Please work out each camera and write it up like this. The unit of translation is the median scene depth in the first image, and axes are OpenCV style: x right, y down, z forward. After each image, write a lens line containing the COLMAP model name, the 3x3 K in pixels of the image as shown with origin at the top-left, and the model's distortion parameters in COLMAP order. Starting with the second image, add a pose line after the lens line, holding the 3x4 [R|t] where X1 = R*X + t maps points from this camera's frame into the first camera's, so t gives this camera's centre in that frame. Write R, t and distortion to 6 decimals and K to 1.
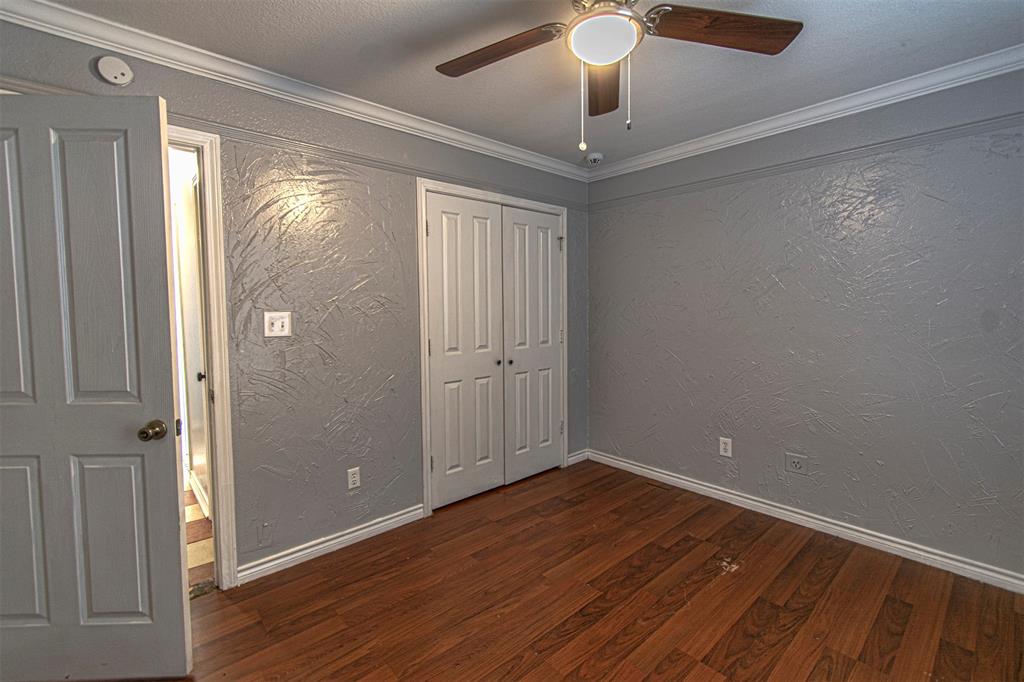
lens RADIAL K [[454.8, 0, 503.3], [0, 454.8, 335.8], [0, 0, 1]] dist [0.008867, -0.003331]
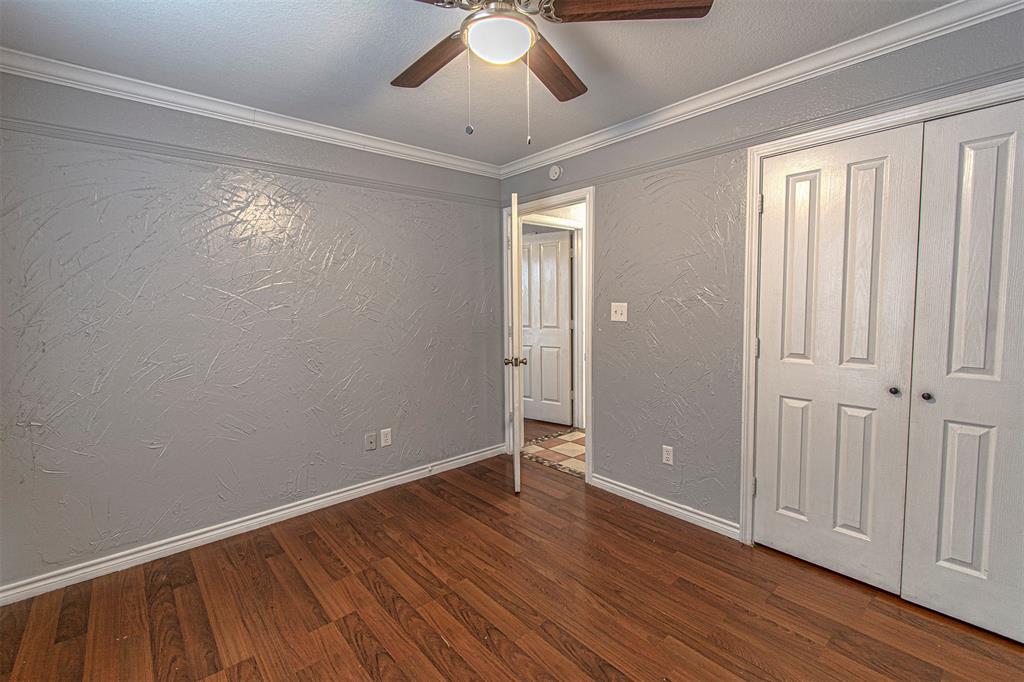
lens RADIAL K [[454.8, 0, 516.7], [0, 454.8, 334.6], [0, 0, 1]] dist [0.008867, -0.003331]
pose [[-0.004513, 0.086273, -0.996261, 0.735697], [-0.053723, 0.994812, 0.086391, -0.051618], [0.998546, 0.053912, 0.000145, 0.613294]]
